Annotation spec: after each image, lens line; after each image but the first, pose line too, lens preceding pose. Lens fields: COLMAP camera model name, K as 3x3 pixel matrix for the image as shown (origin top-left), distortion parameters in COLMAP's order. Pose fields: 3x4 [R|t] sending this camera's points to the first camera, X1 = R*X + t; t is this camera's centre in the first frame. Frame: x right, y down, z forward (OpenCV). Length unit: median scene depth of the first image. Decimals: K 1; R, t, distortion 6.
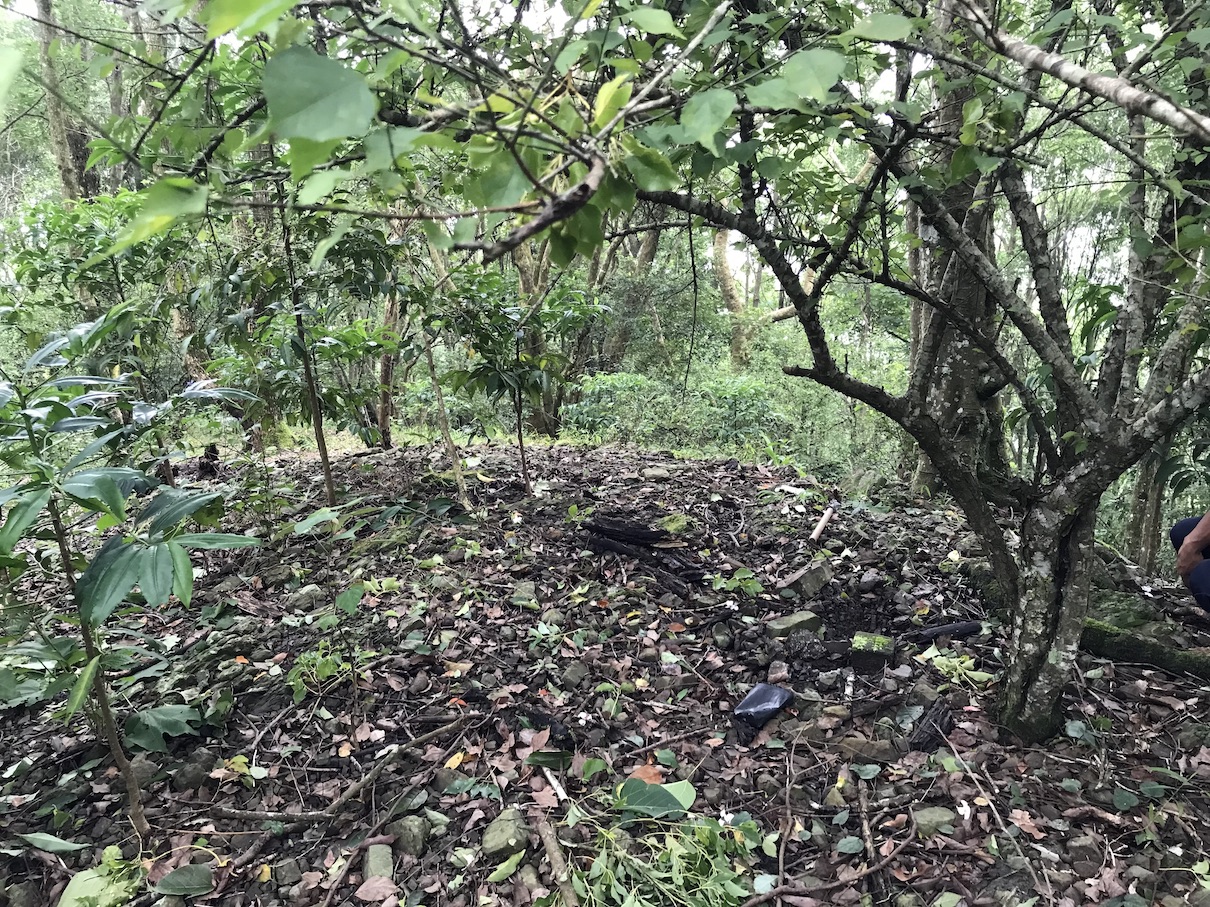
lens RADIAL K [[986.5, 0, 604.8], [0, 986.5, 453.5], [0, 0, 1]] dist [0.006428, 0.001208]
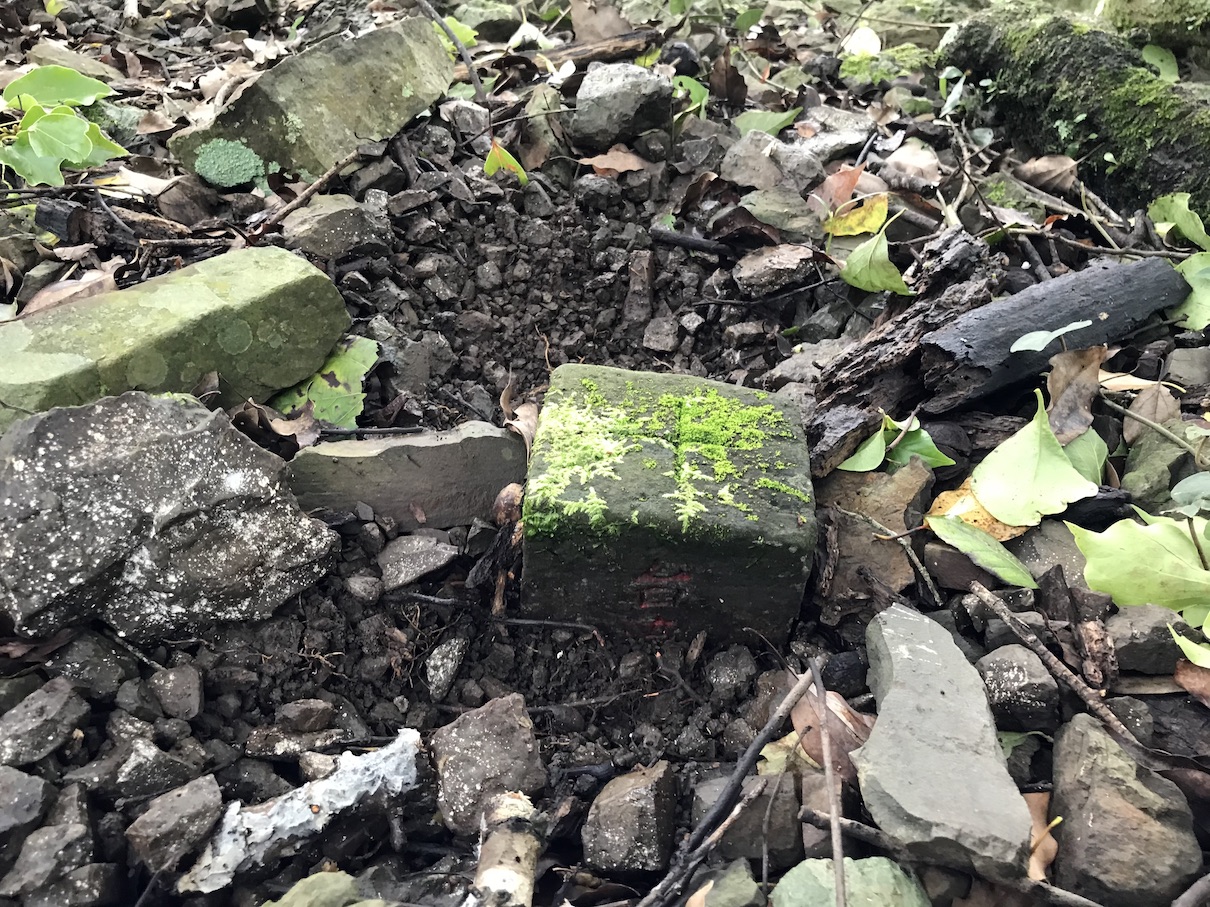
lens RADIAL K [[986.5, 0, 605.0], [0, 986.5, 453.5], [0, 0, 1]] dist [0.006428, 0.001208]
pose [[0.959358, -0.104481, 0.262137, 0.207455], [0.004847, 0.934897, 0.354887, 0.130623], [-0.282150, -0.339193, 0.897407, 0.804446]]
